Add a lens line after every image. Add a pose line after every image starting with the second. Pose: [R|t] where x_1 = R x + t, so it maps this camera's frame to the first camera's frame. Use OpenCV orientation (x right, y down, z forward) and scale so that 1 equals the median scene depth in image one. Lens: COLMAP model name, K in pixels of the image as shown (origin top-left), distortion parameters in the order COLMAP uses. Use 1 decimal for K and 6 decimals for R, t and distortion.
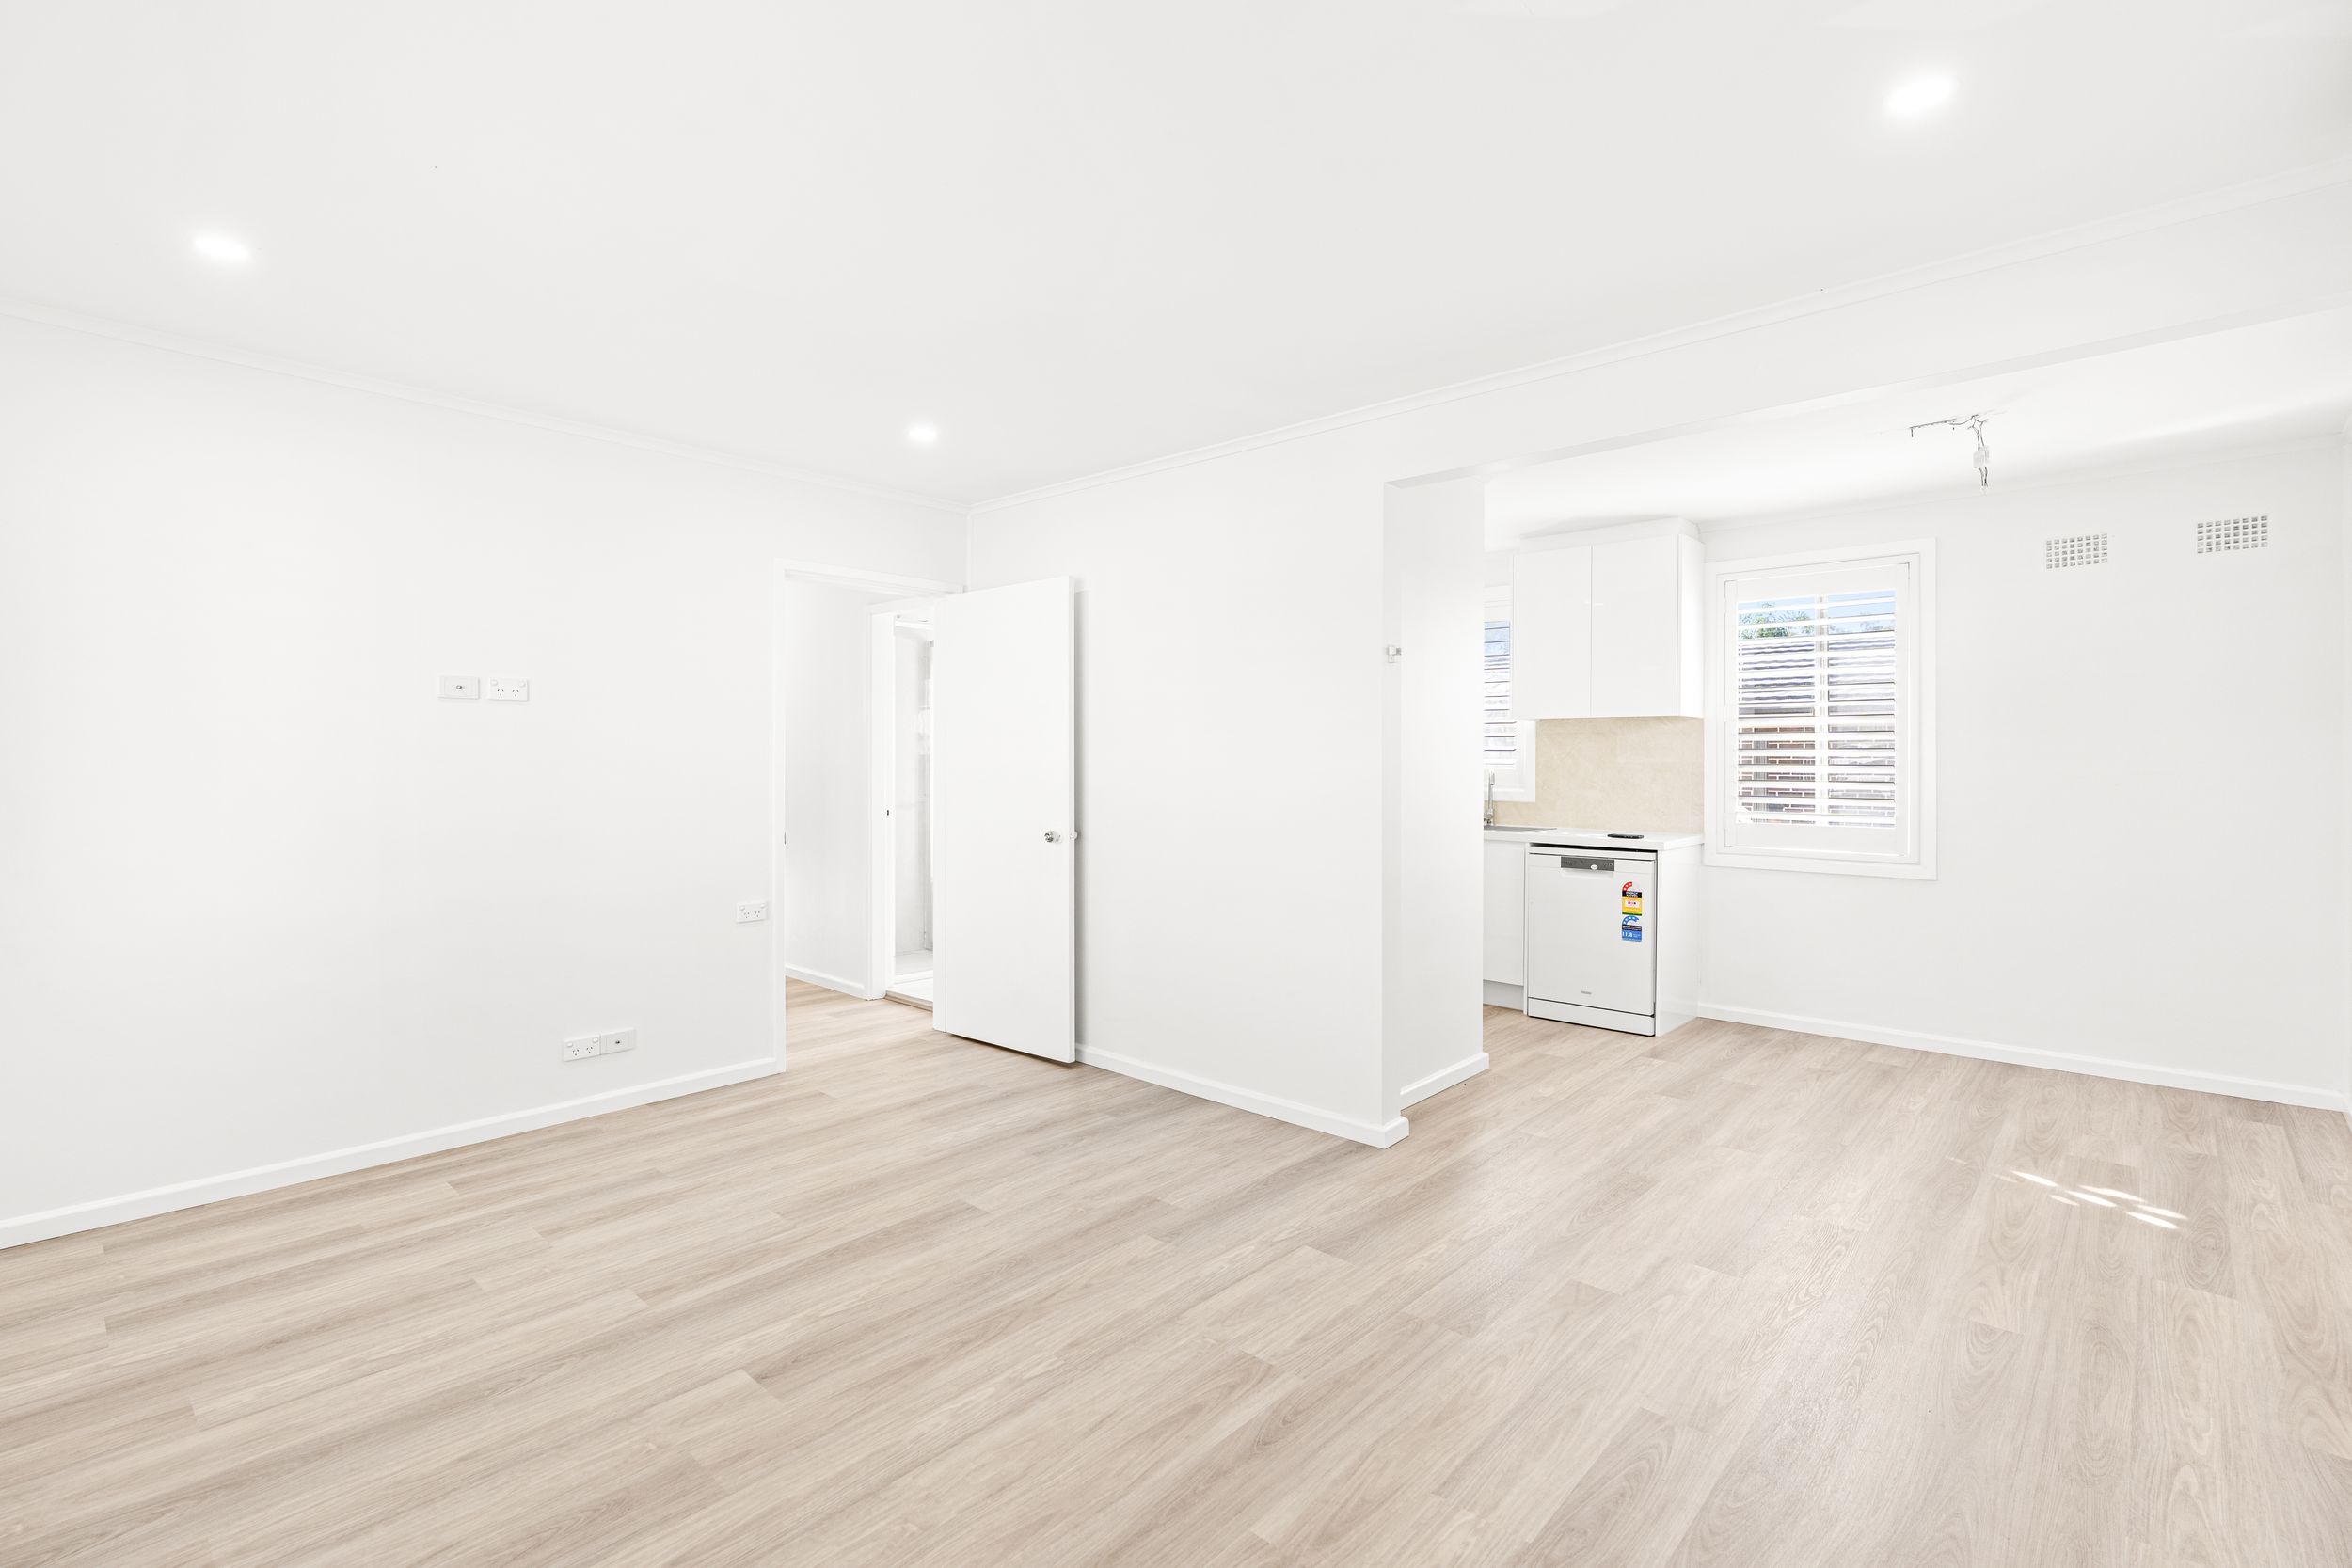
lens RADIAL K [[1057.8, 0, 1169.6], [0, 1057.8, 752.4], [0, 0, 1]] dist [-0.001516, -0.000199]
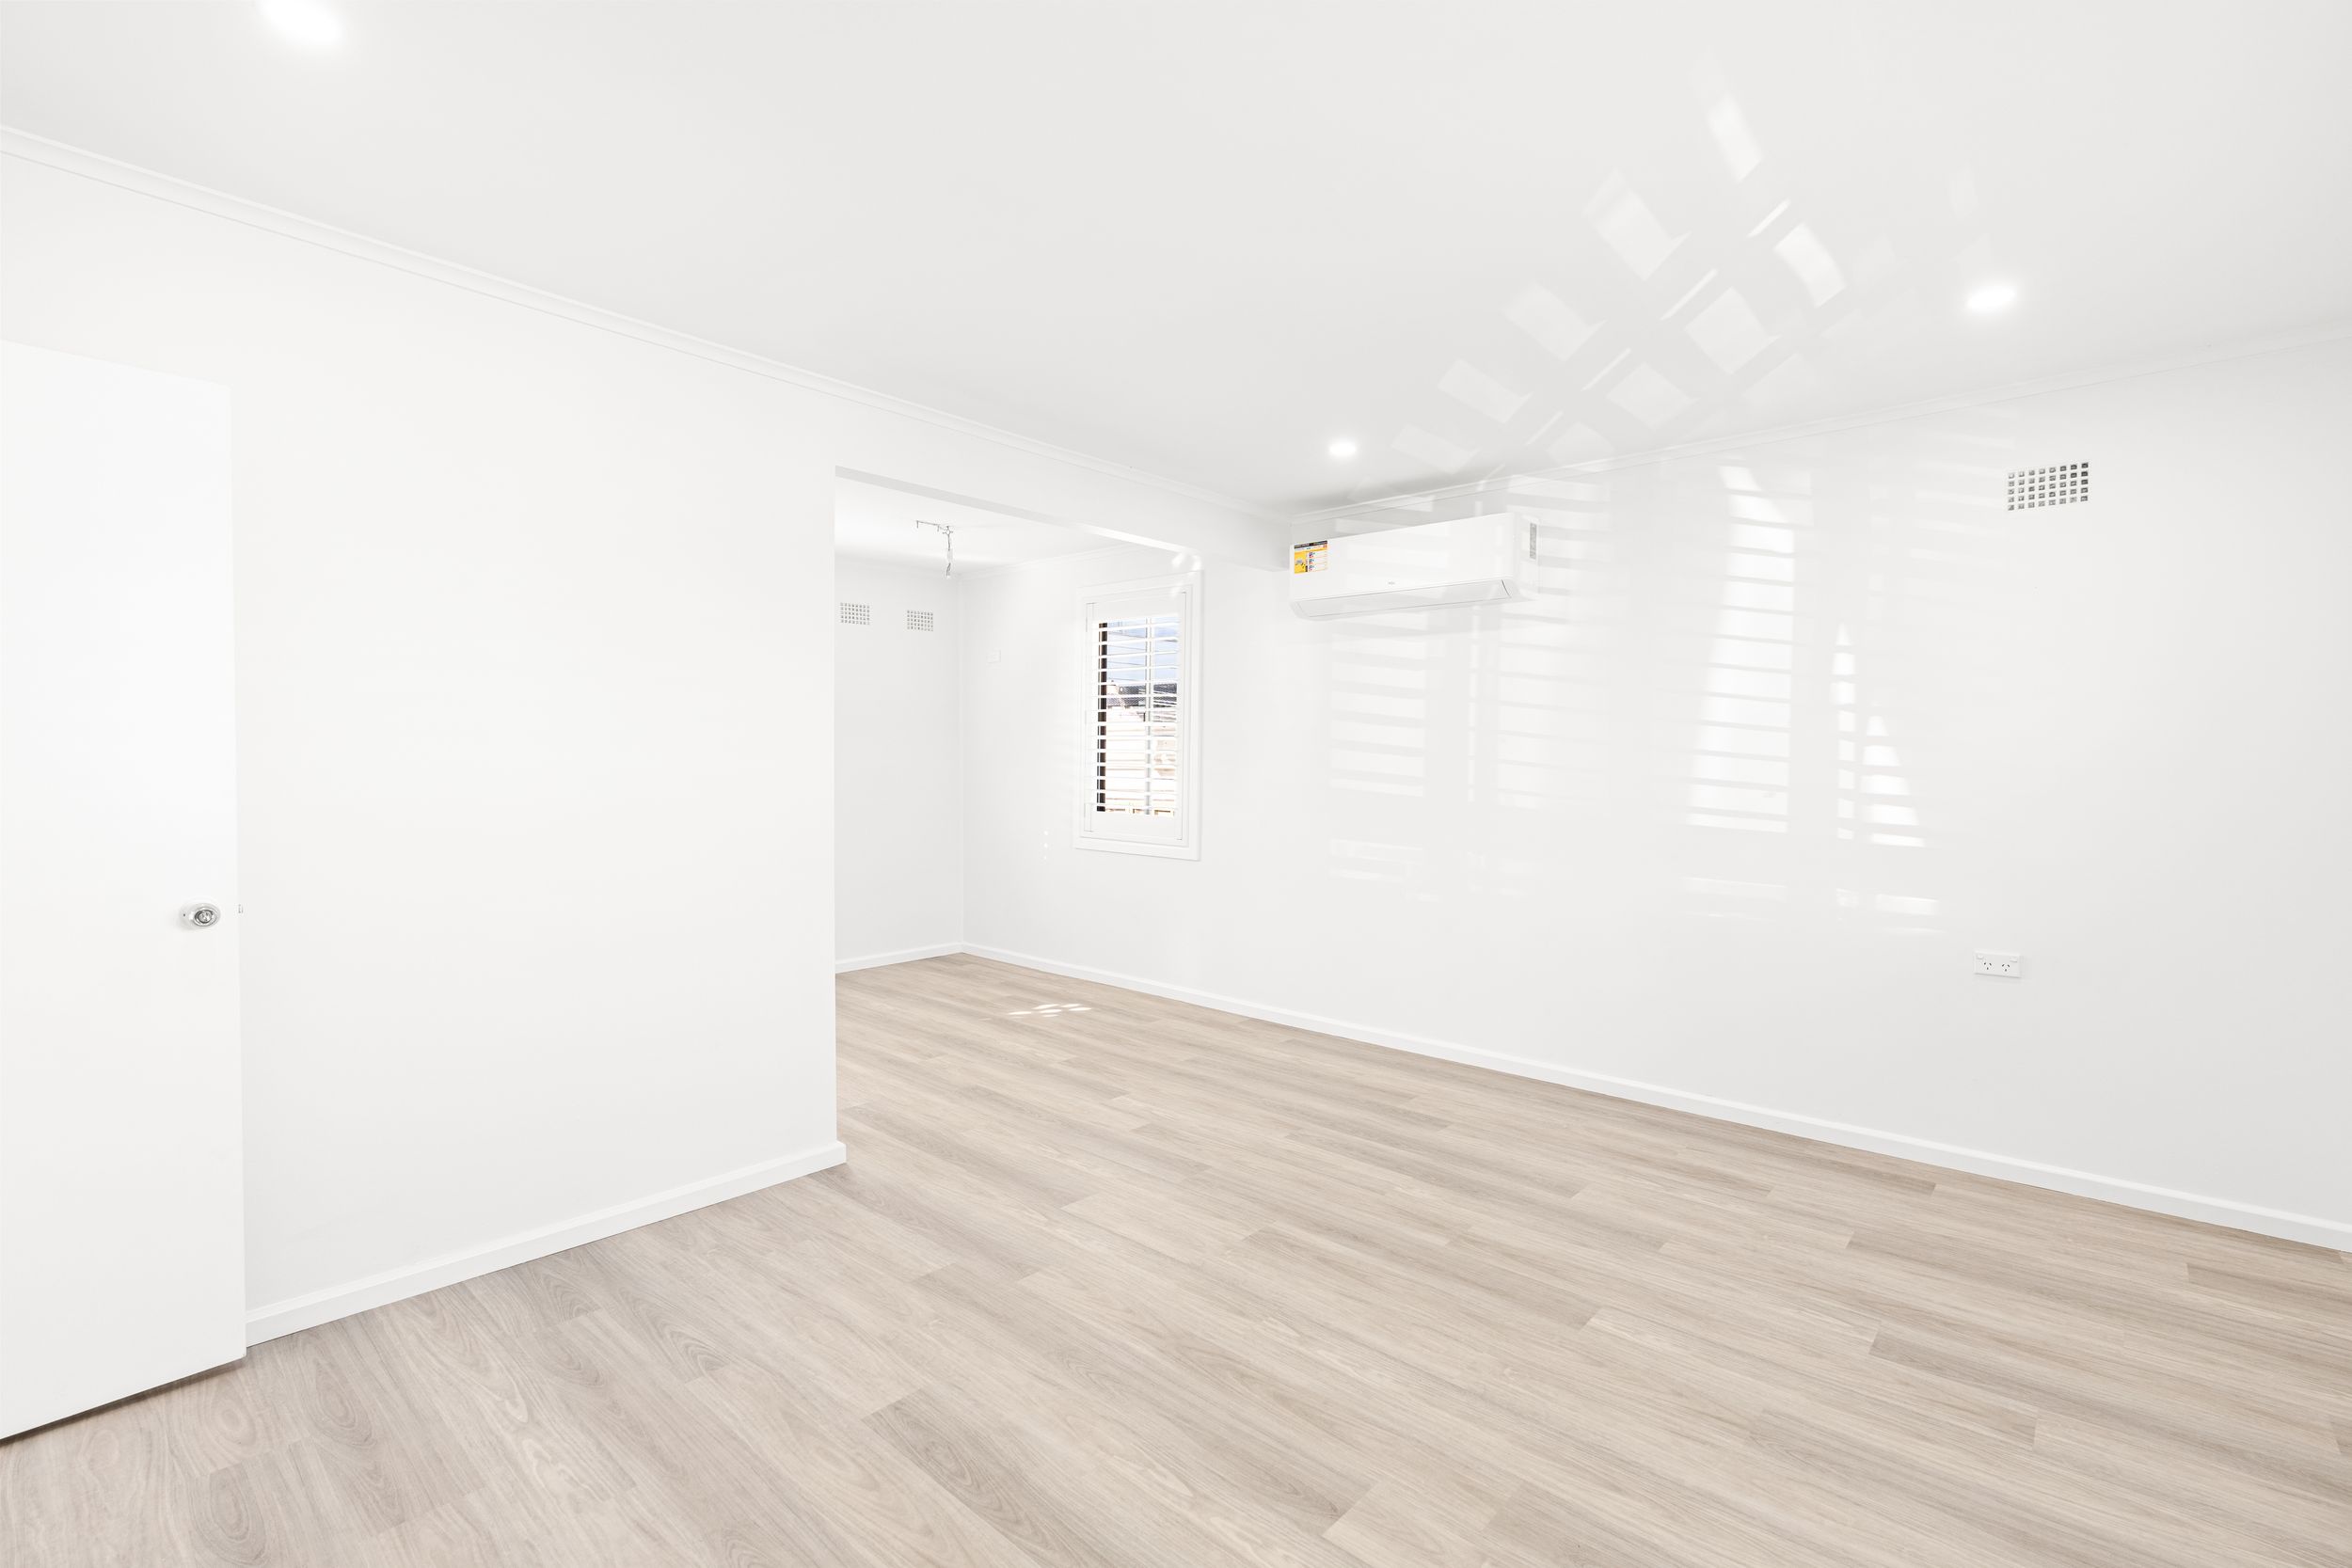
lens RADIAL K [[1057.8, 0, 1169.6], [0, 1057.8, 752.4], [0, 0, 1]] dist [-0.001516, -0.000199]
pose [[-0.001218, 0.004477, 0.999989, -0.919022], [-0.012086, 0.999917, -0.004491, 0.004223], [-0.999926, -0.012091, -0.001164, 0.862571]]
